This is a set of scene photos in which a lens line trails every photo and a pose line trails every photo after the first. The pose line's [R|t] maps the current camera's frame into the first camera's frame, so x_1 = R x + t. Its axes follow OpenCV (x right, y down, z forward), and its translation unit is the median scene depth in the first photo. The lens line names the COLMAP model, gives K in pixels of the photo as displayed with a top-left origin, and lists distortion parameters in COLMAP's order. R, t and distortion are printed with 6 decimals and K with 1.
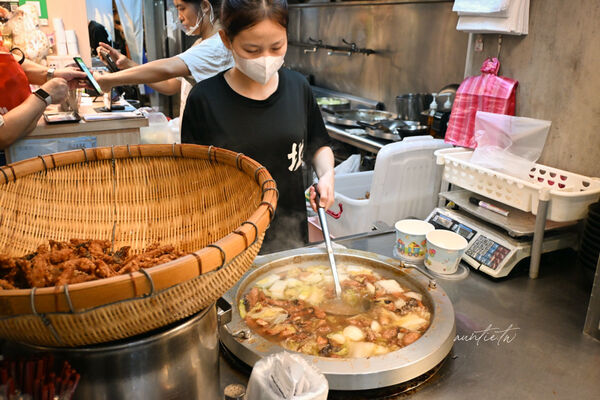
lens RADIAL K [[535.8, 0, 303.3], [0, 535.8, 196.2], [0, 0, 1]] dist [0.014230, -0.027807]
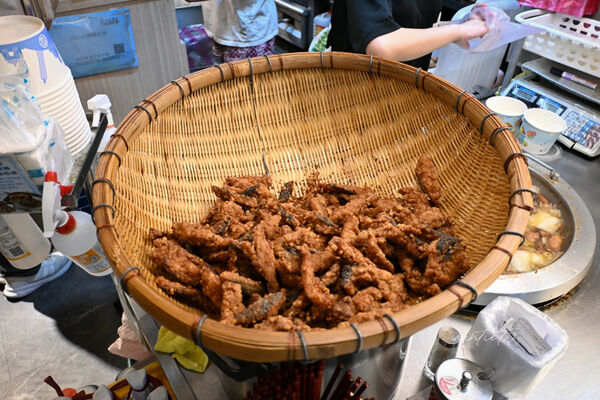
lens RADIAL K [[479.4, 0, 295.9], [0, 479.4, 201.5], [0, 0, 1]] dist [-0.020468, -0.000555]
pose [[0.995574, -0.070341, 0.062334, -0.262513], [0.044308, 0.936168, 0.348749, -0.108289], [-0.082886, -0.344443, 0.935141, 0.171686]]
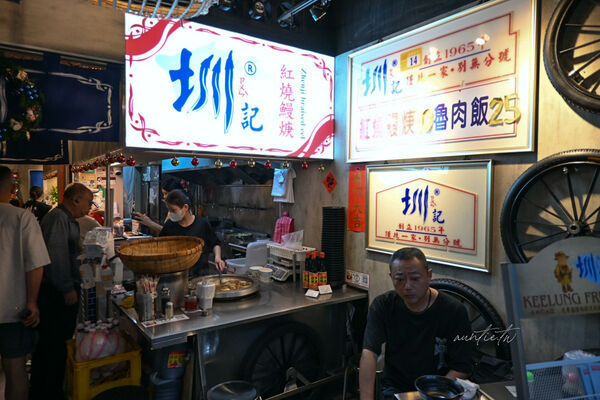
lens RADIAL K [[392.5, 0, 298.2], [0, 392.5, 196.8], [0, 0, 1]] dist [0.007685, 0.000300]
pose [[0.988869, -0.014059, 0.148121, 0.133738], [0.056375, 0.956703, -0.285554, 0.334502], [-0.137693, 0.290726, 0.946847, -1.243128]]
